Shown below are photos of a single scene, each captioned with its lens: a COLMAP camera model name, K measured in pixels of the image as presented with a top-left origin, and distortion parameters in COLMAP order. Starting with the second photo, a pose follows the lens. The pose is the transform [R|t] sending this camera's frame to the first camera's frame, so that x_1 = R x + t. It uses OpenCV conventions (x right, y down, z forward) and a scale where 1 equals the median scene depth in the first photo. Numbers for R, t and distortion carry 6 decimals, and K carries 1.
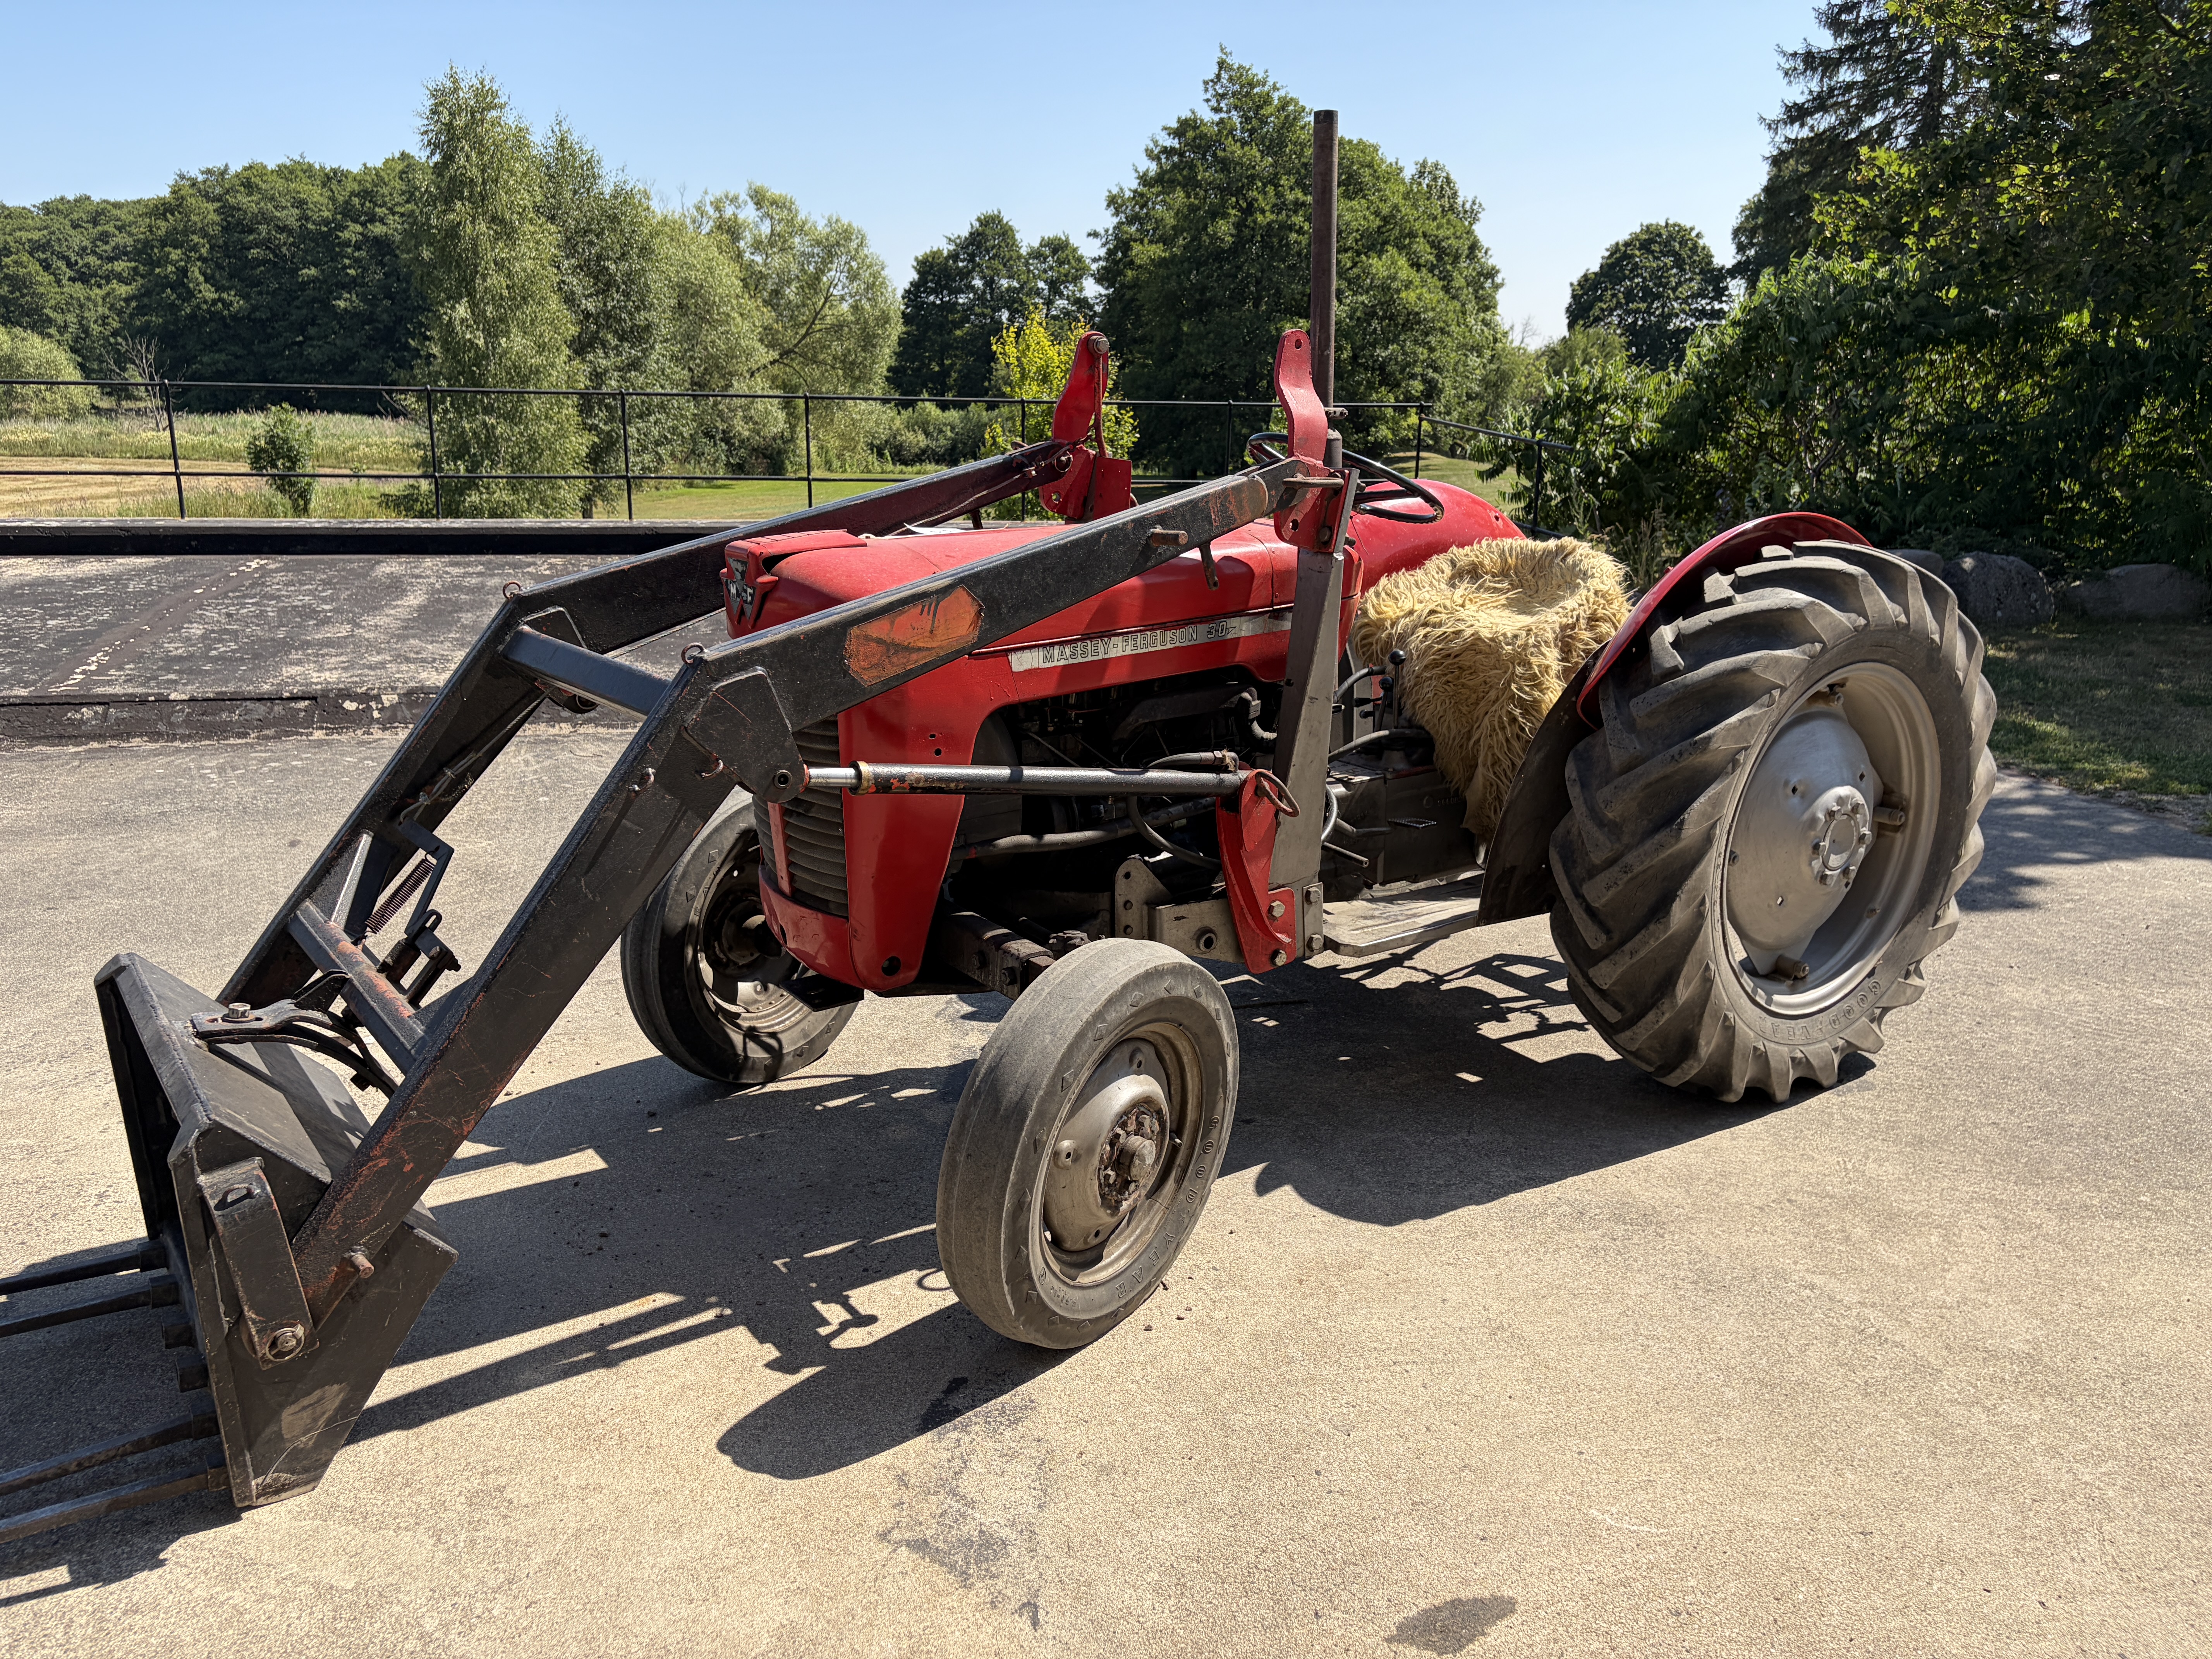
lens RADIAL K [[1690.6, 0, 1120.4], [0, 1690.6, 818.2], [0, 0, 1]] dist [0.051734, -0.062479]
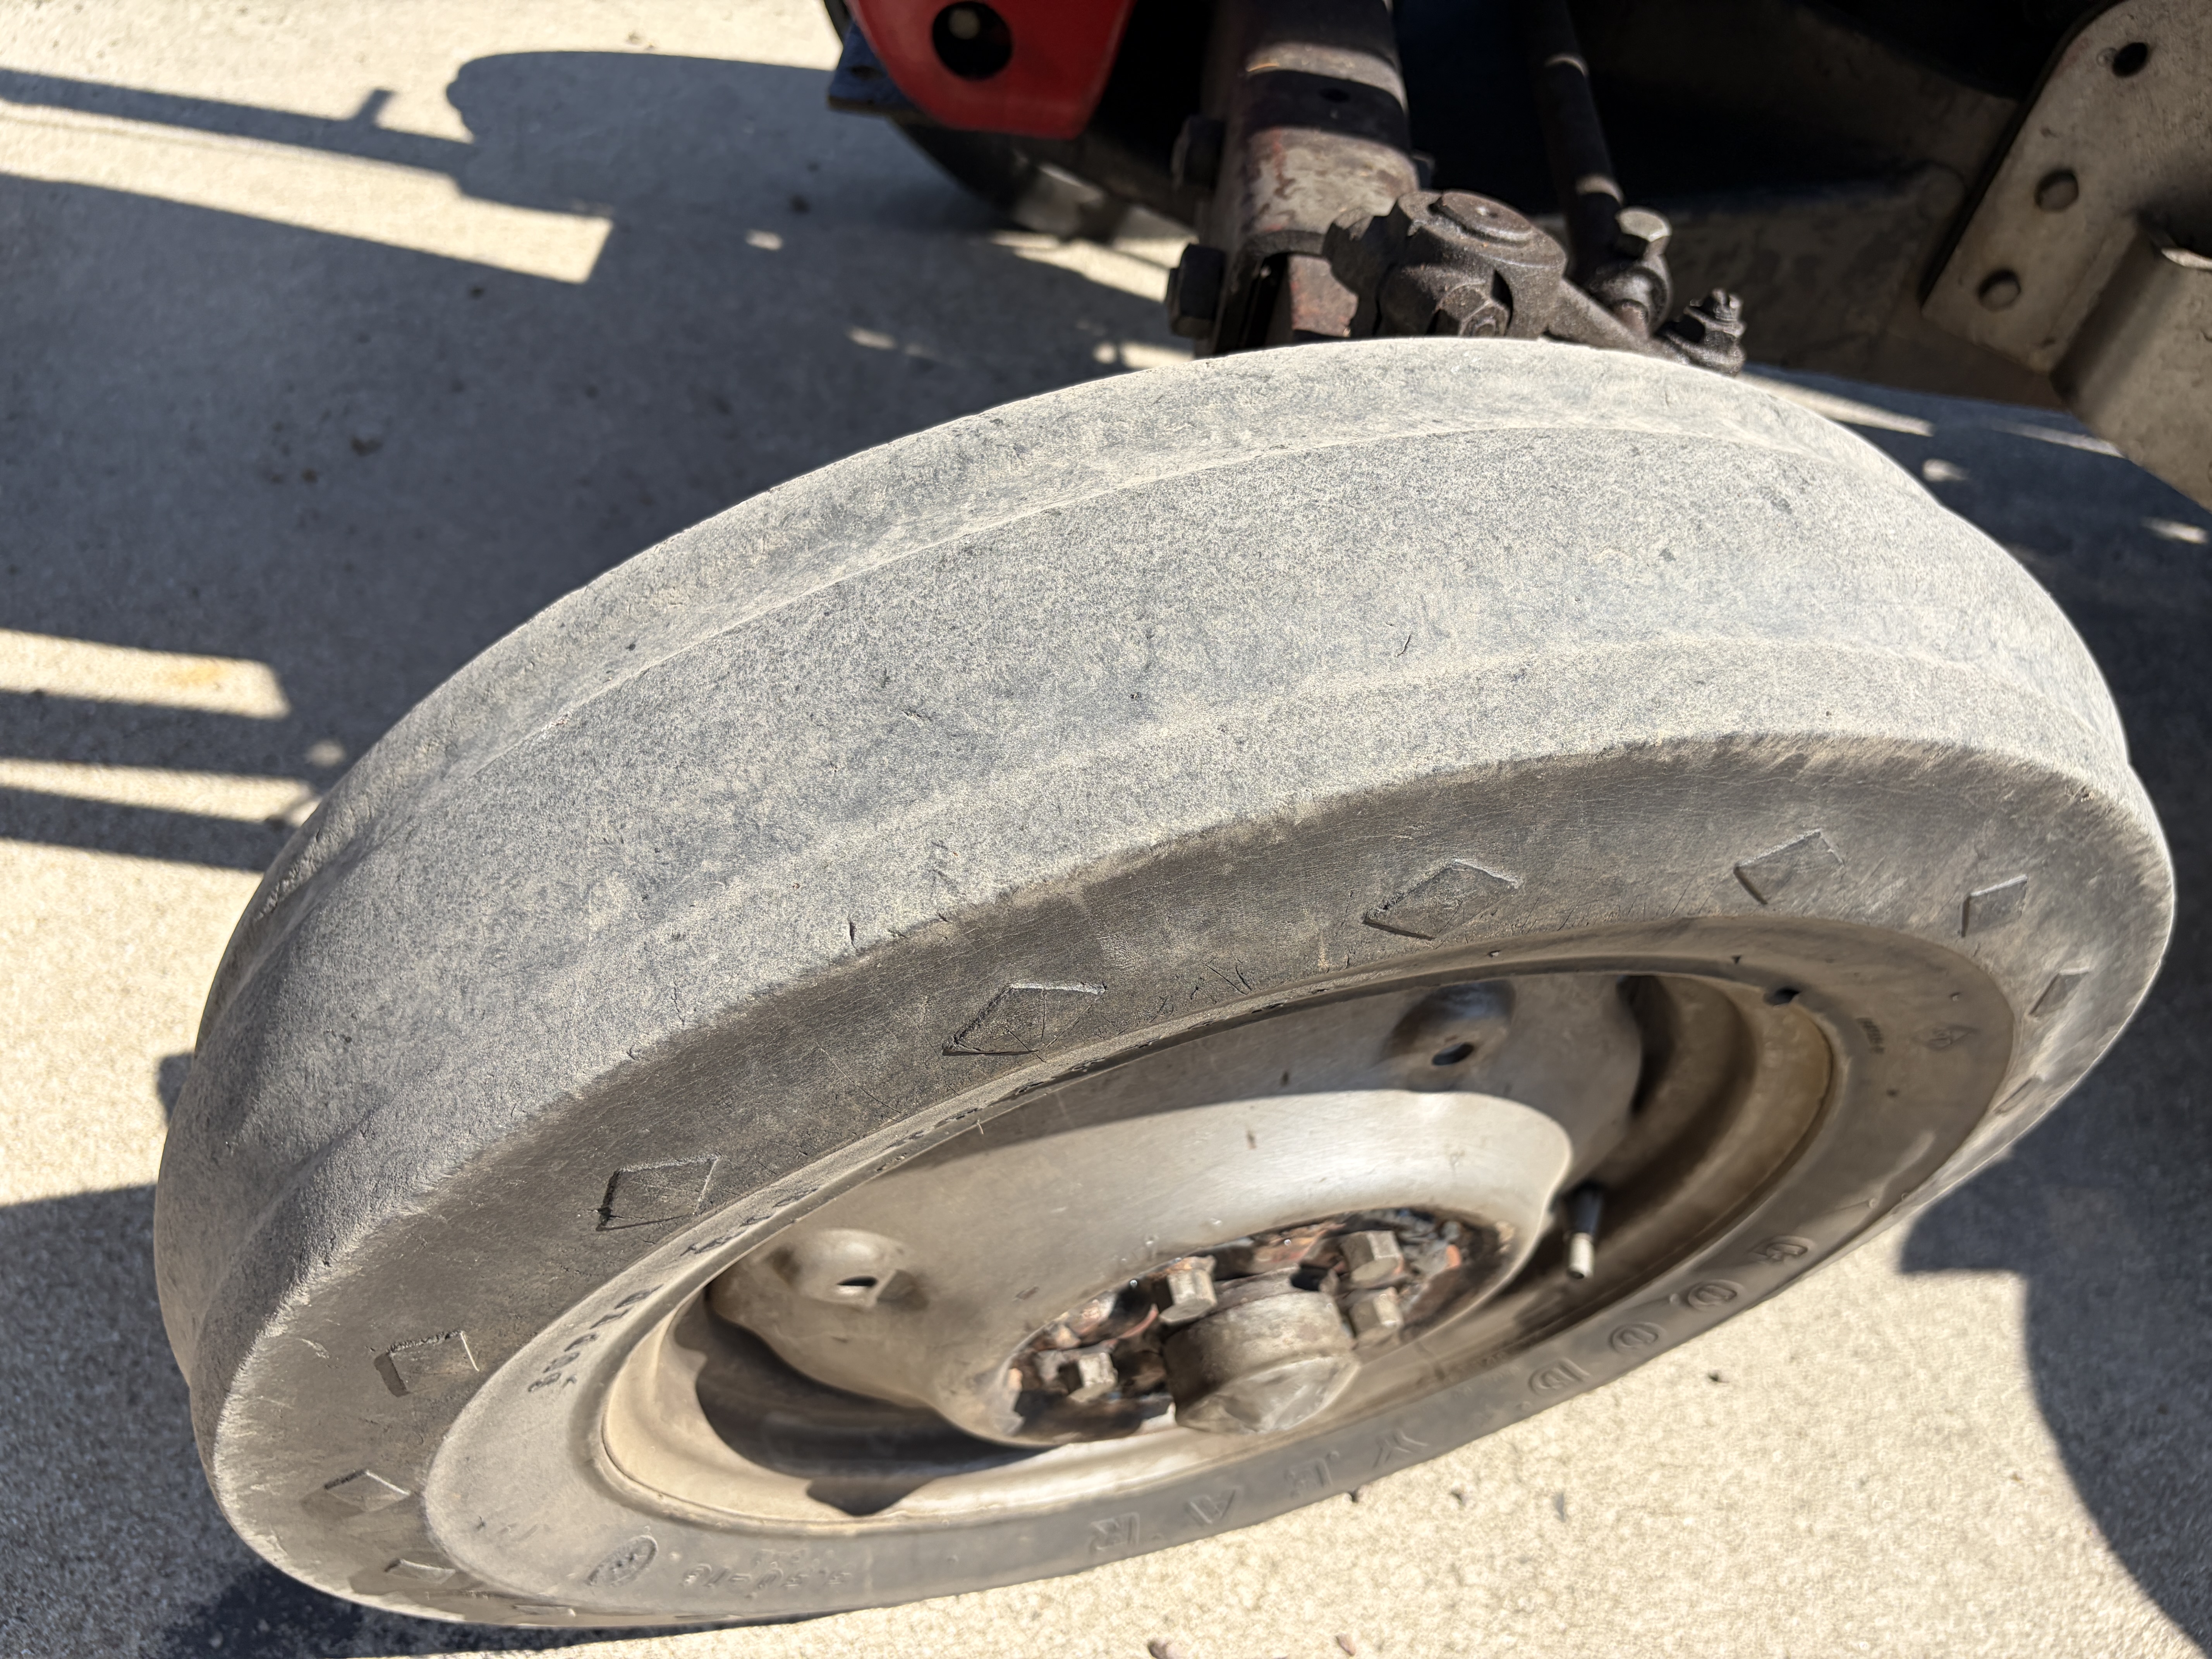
lens RADIAL K [[1690.6, 0, 1124.5], [0, 1690.6, 833.8], [0, 0, 1]] dist [0.051734, -0.062479]
pose [[0.787318, 0.533297, -0.309394, 0.021507], [-0.302960, 0.771691, 0.559203, 0.024894], [0.536978, -0.346536, 0.769134, 0.653232]]
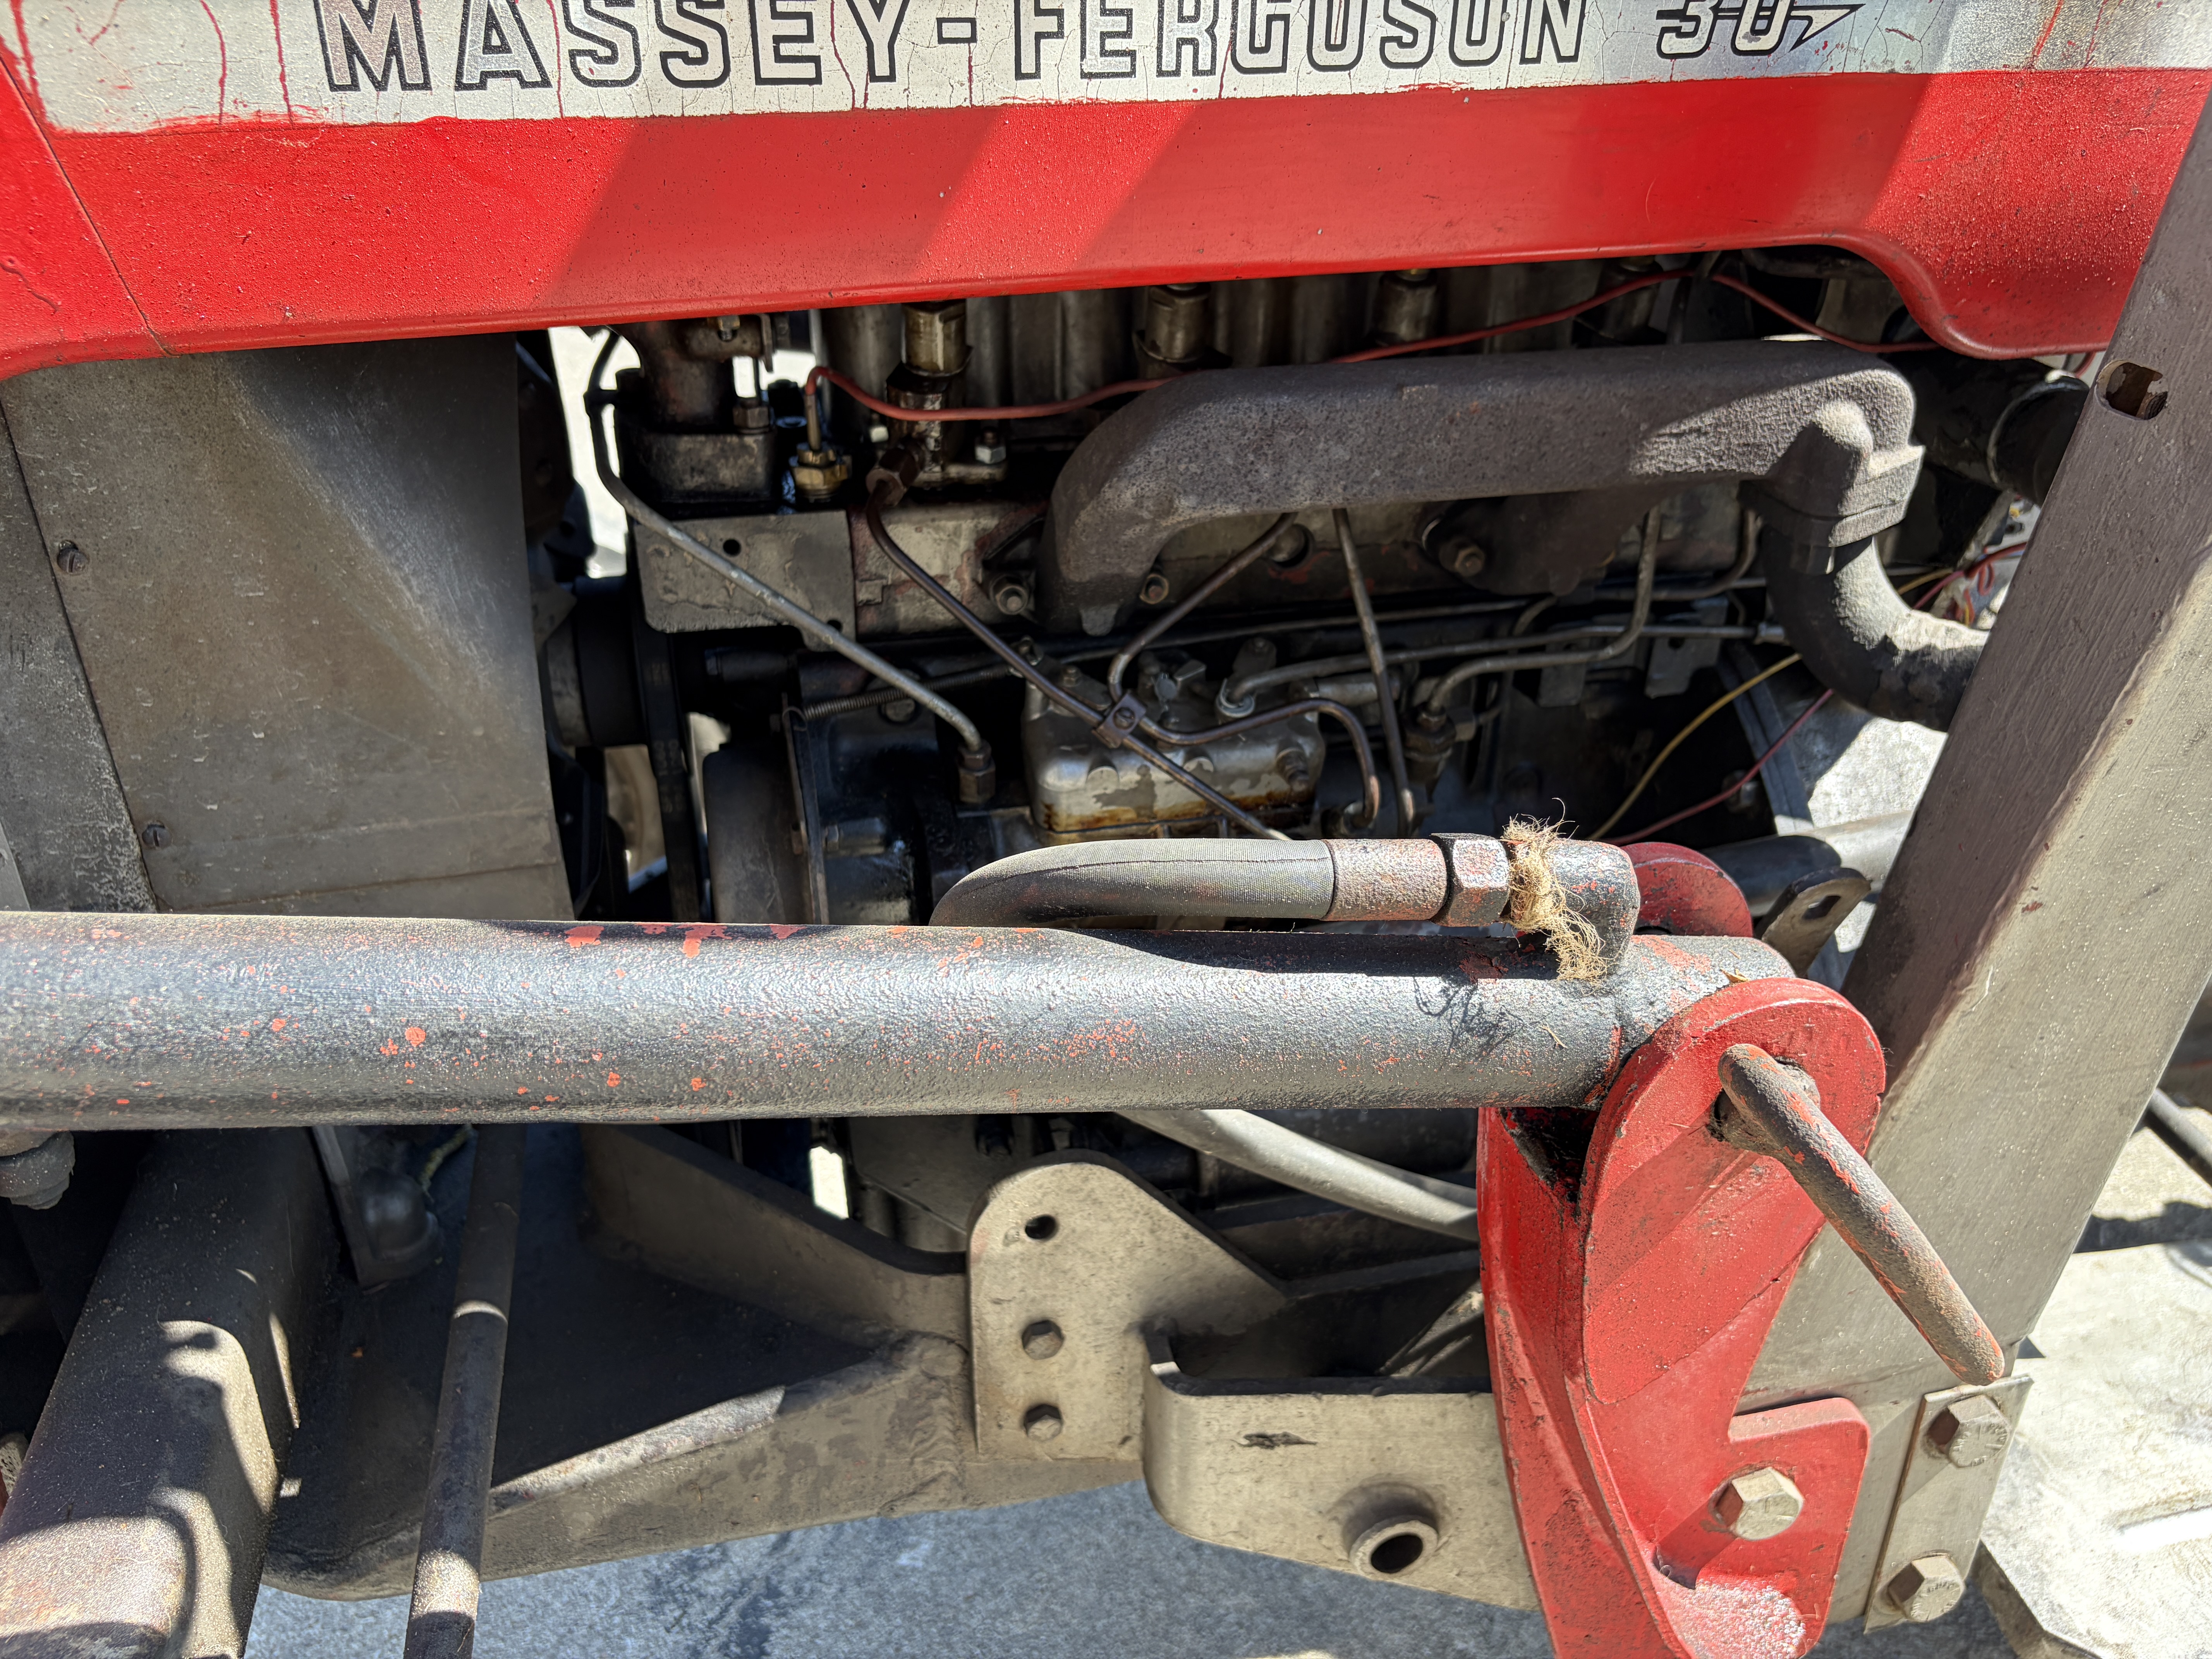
lens RADIAL K [[1690.6, 0, 1087.4], [0, 1690.6, 827.2], [0, 0, 1]] dist [0.051734, -0.062479]
pose [[0.924745, 0.197776, -0.325164, 0.063129], [-0.114159, 0.959176, 0.258745, -0.064383], [0.363063, -0.202153, 0.909571, 0.738537]]
